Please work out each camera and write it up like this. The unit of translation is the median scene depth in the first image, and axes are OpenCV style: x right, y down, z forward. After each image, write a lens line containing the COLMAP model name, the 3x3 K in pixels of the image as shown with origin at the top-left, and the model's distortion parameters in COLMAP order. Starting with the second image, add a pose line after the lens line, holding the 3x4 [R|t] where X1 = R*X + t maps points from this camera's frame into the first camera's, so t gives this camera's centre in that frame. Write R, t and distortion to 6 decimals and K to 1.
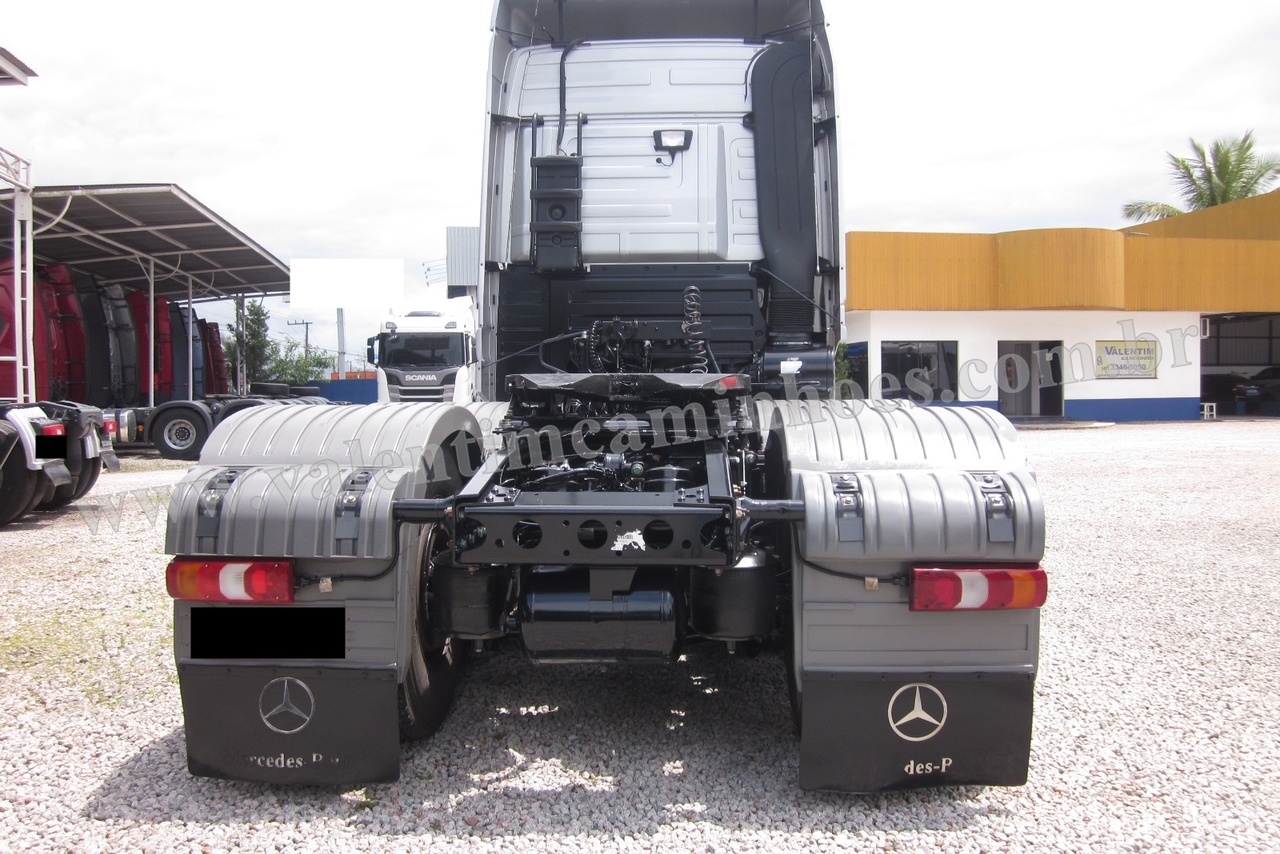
lens RADIAL K [[1051.5, 0, 640.0], [0, 1051.5, 427.0], [0, 0, 1]] dist [-0.047201, 0.015643]
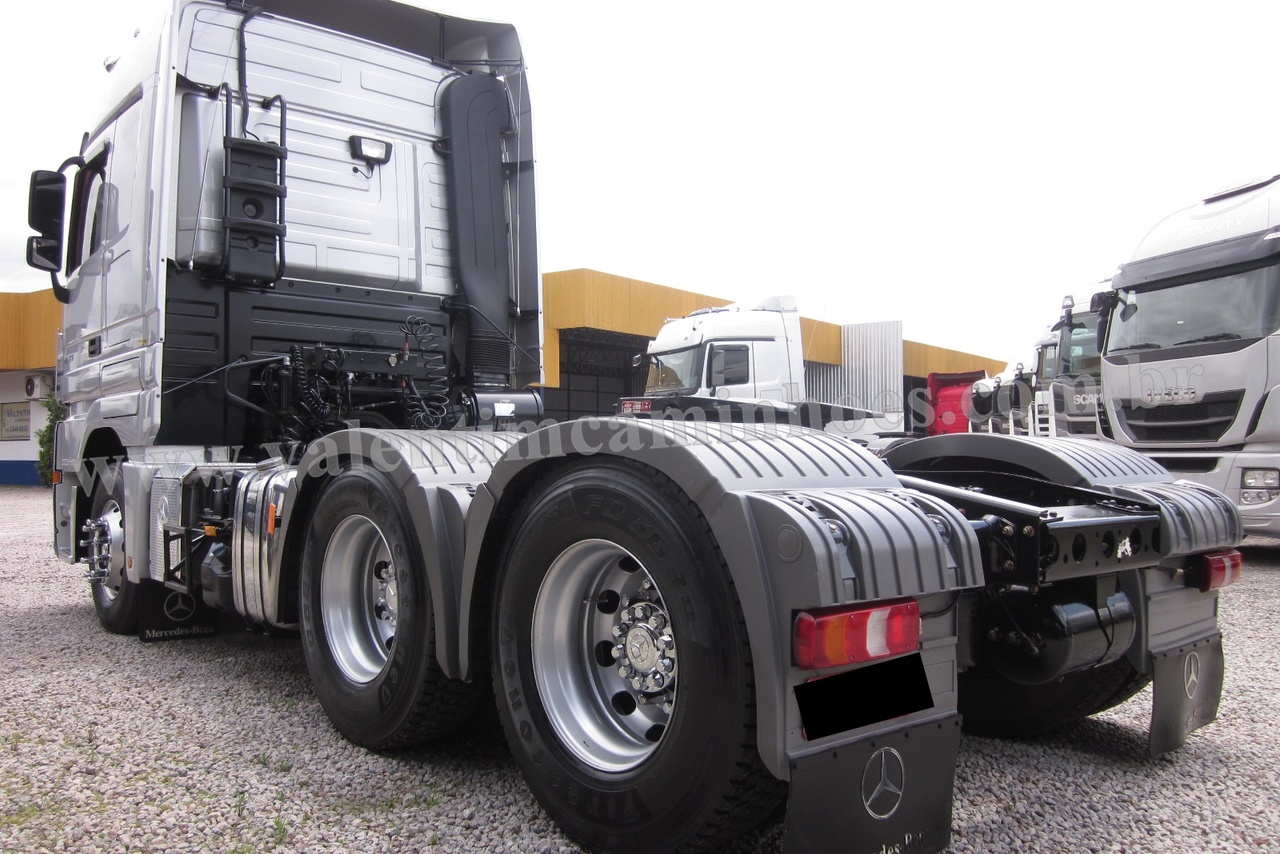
lens RADIAL K [[1051.5, 0, 640.0], [0, 1051.5, 427.0], [0, 0, 1]] dist [-0.047201, 0.015643]
pose [[0.713052, 0.028956, 0.700513, -0.423240], [0.014214, 0.998344, -0.055736, 0.013826], [-0.700967, 0.049700, 0.711460, 0.220315]]
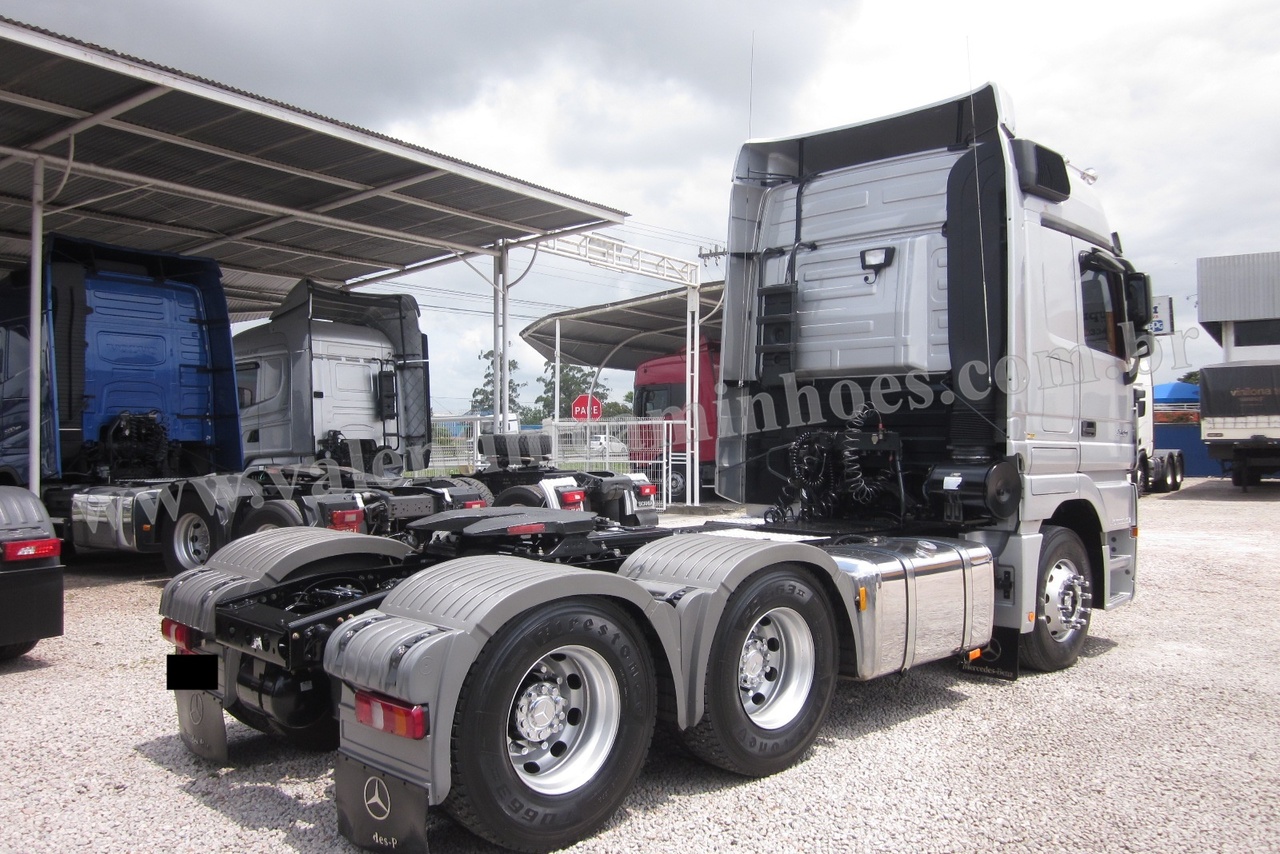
lens RADIAL K [[1051.5, 0, 640.0], [0, 1051.5, 427.0], [0, 0, 1]] dist [-0.047201, 0.015643]
pose [[0.729852, 0.000932, -0.683605, 0.575980], [-0.021988, 0.999514, -0.022112, -0.077742], [0.683252, 0.031170, 0.729517, 0.082688]]
